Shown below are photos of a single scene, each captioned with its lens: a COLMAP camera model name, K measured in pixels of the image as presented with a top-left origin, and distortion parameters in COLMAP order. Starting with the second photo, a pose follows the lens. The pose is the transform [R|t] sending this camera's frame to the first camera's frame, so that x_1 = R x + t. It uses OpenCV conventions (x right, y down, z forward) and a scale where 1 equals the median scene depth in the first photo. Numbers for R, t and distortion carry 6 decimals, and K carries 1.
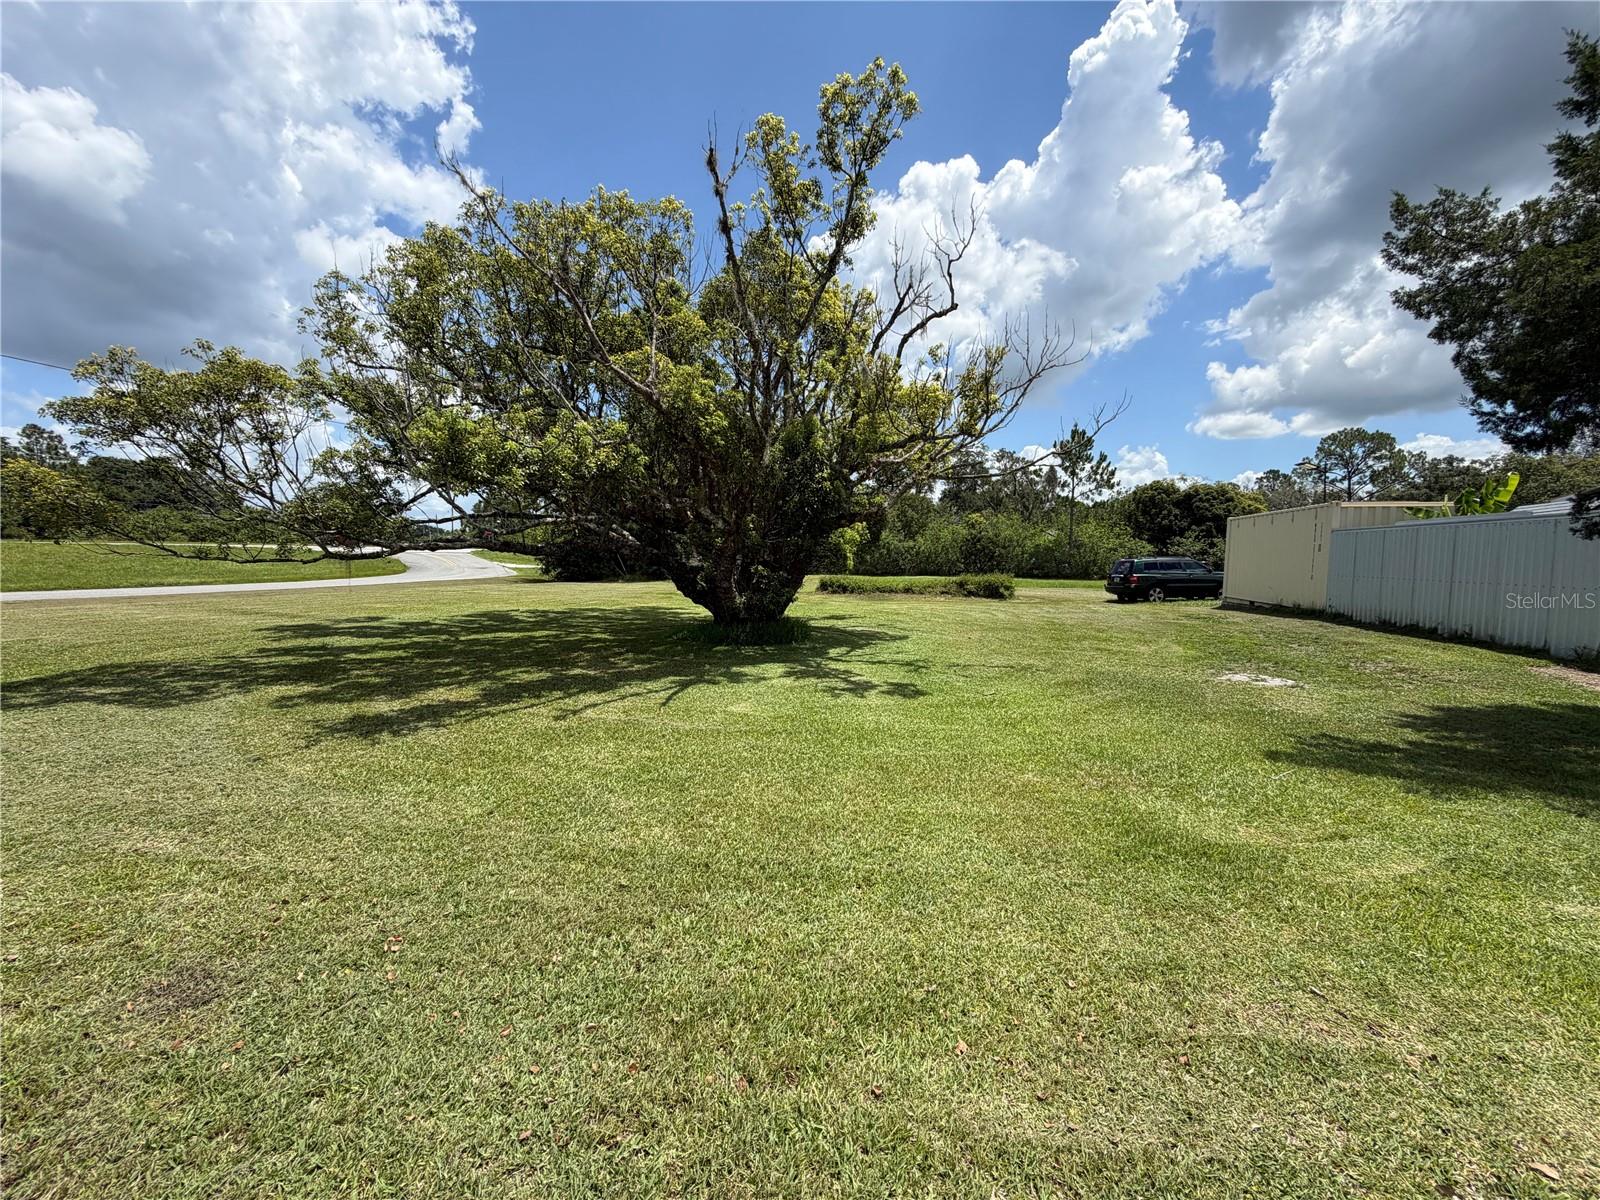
lens RADIAL K [[641.5, 0, 803.0], [0, 641.5, 604.5], [0, 0, 1]] dist [-0.001322, 0.000375]
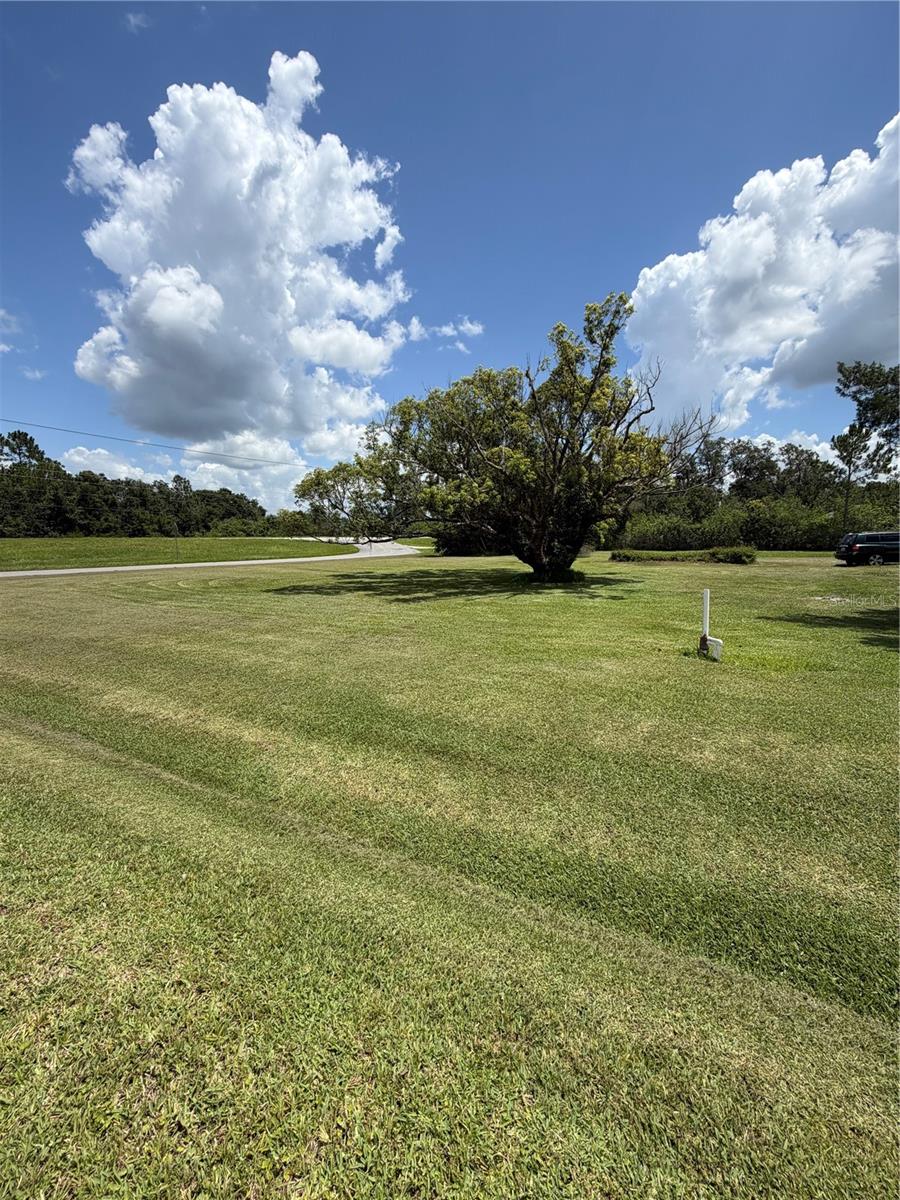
lens RADIAL K [[481.2, 0, 447.9], [0, 481.2, 601.1], [0, 0, 1]] dist [-0.001322, 0.000375]
pose [[0.941106, 0.021932, -0.337399, 0.097801], [-0.003990, 0.998545, 0.053779, 0.033151], [0.338088, -0.049265, 0.939824, -0.404445]]
